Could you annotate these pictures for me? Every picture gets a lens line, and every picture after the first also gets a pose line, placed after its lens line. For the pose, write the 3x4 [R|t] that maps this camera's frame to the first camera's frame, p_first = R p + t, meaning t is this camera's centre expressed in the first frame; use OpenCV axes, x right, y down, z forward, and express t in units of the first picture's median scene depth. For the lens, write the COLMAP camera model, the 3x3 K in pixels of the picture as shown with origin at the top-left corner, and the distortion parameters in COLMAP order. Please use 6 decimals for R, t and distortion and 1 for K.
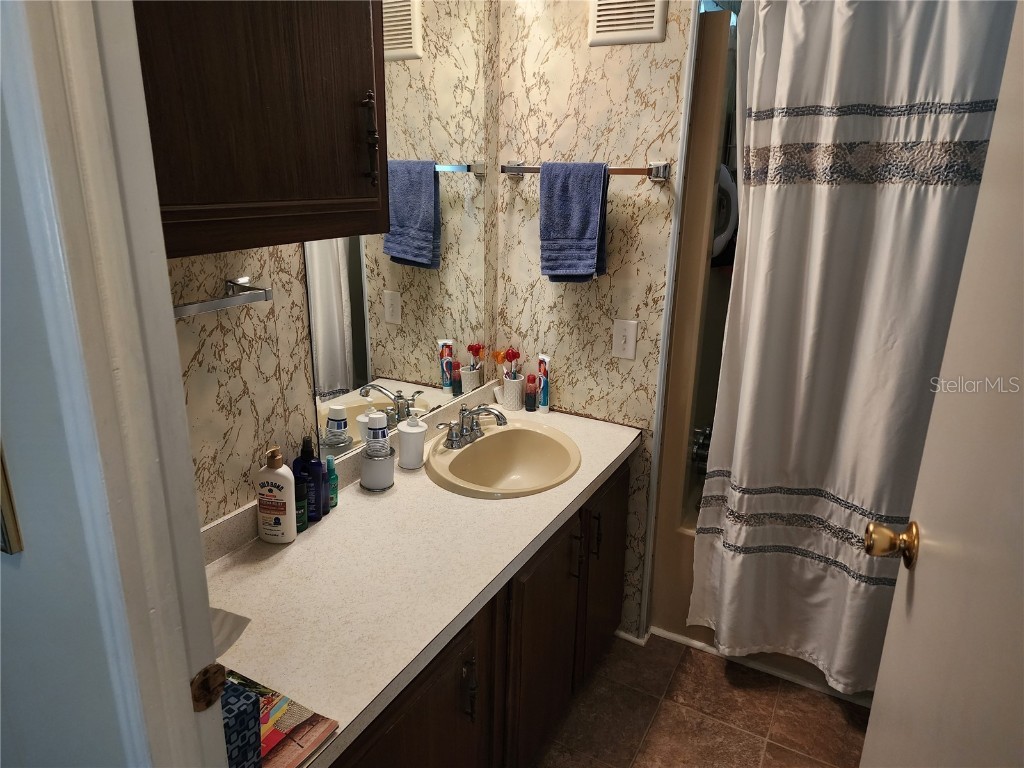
lens RADIAL K [[680.2, 0, 518.5], [0, 680.2, 379.0], [0, 0, 1]] dist [0.074812, -0.076301]
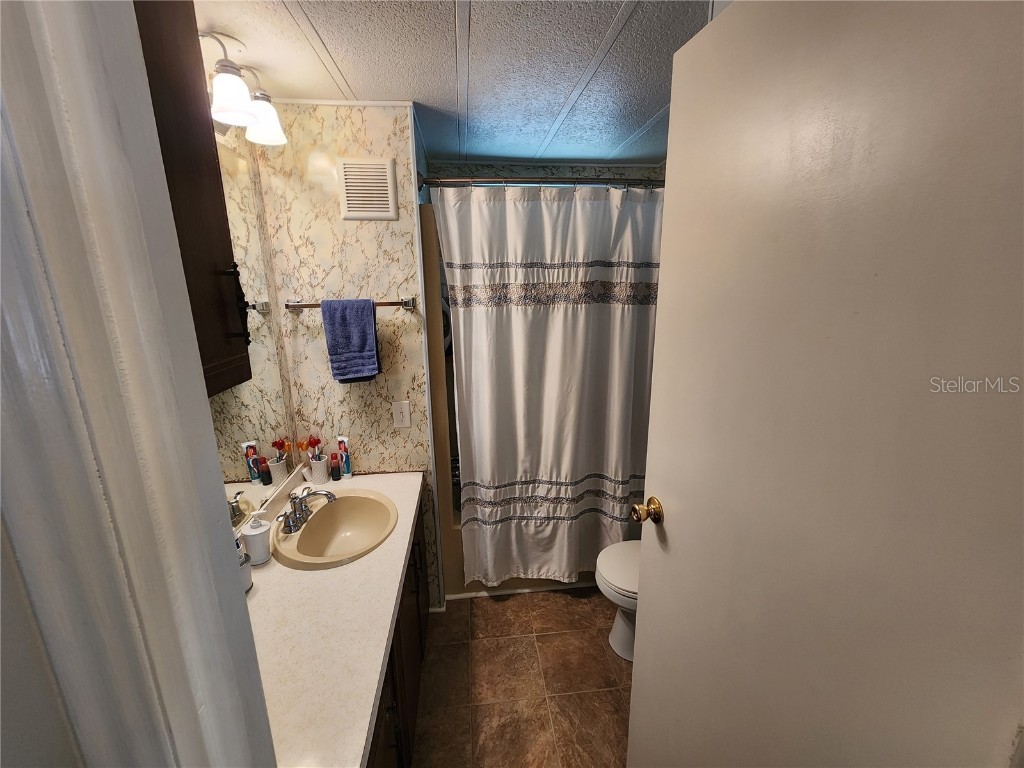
lens RADIAL K [[403.2, 0, 512.5], [0, 403.2, 387.3], [0, 0, 1]] dist [0.001316, 0.000097]
pose [[0.819997, -0.162639, 0.548774, -0.115104], [0.202621, 0.979177, -0.012568, -0.056345], [-0.535303, 0.121499, 0.835876, 0.142639]]
